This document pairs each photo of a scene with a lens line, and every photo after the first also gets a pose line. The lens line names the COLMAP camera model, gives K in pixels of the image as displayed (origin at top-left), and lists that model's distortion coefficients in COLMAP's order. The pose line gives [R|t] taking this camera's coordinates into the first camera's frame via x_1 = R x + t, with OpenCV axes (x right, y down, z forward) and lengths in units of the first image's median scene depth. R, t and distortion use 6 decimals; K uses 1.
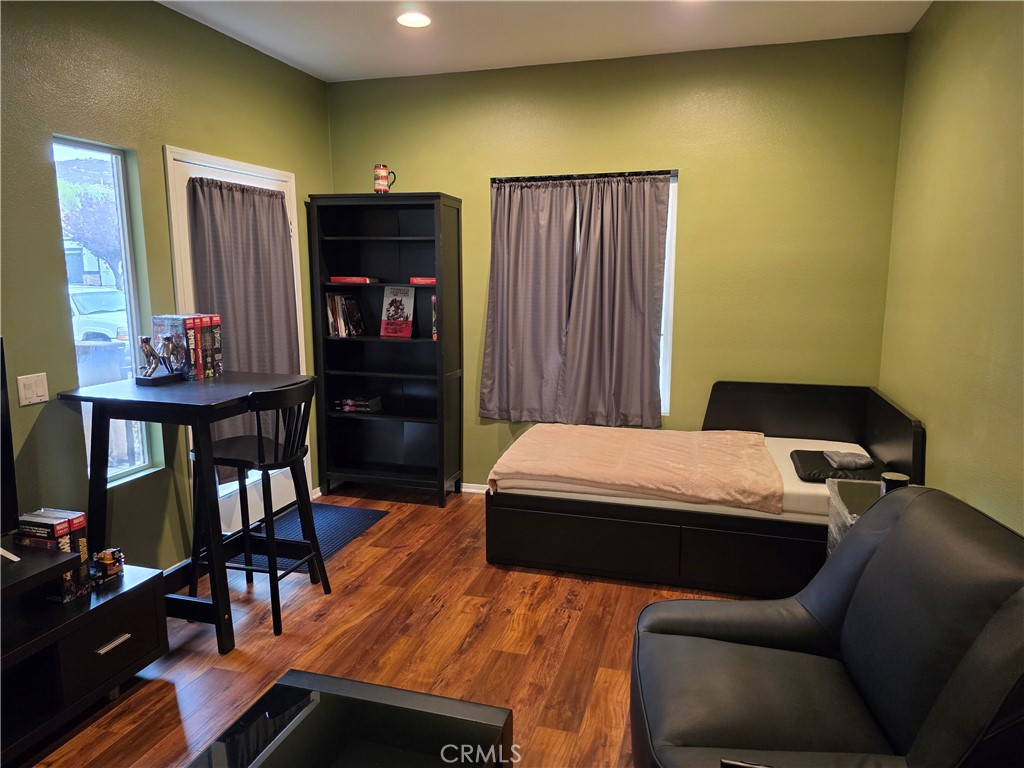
lens RADIAL K [[664.3, 0, 511.5], [0, 664.3, 386.2], [0, 0, 1]] dist [0.073016, -0.064258]
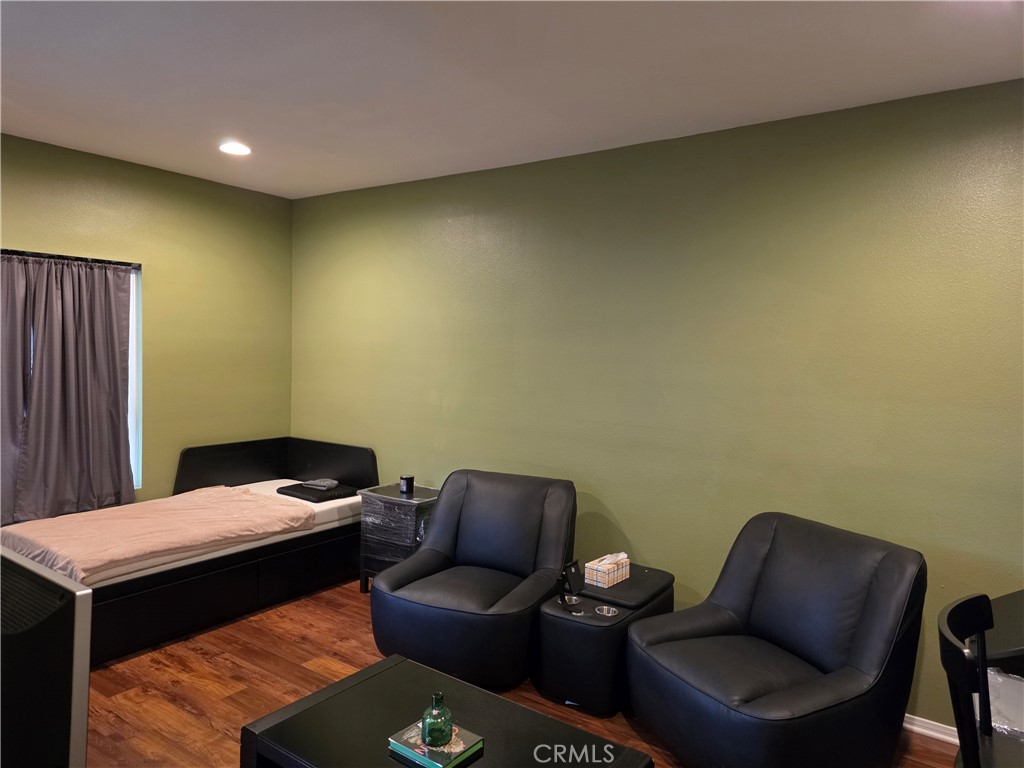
lens RADIAL K [[664.3, 0, 511.5], [0, 664.3, 386.2], [0, 0, 1]] dist [0.073016, -0.064258]
pose [[0.355111, -0.047283, 0.933628, -0.640618], [0.132871, 0.991133, -0.000343, -0.043248], [-0.925333, 0.124174, 0.358245, 0.059704]]
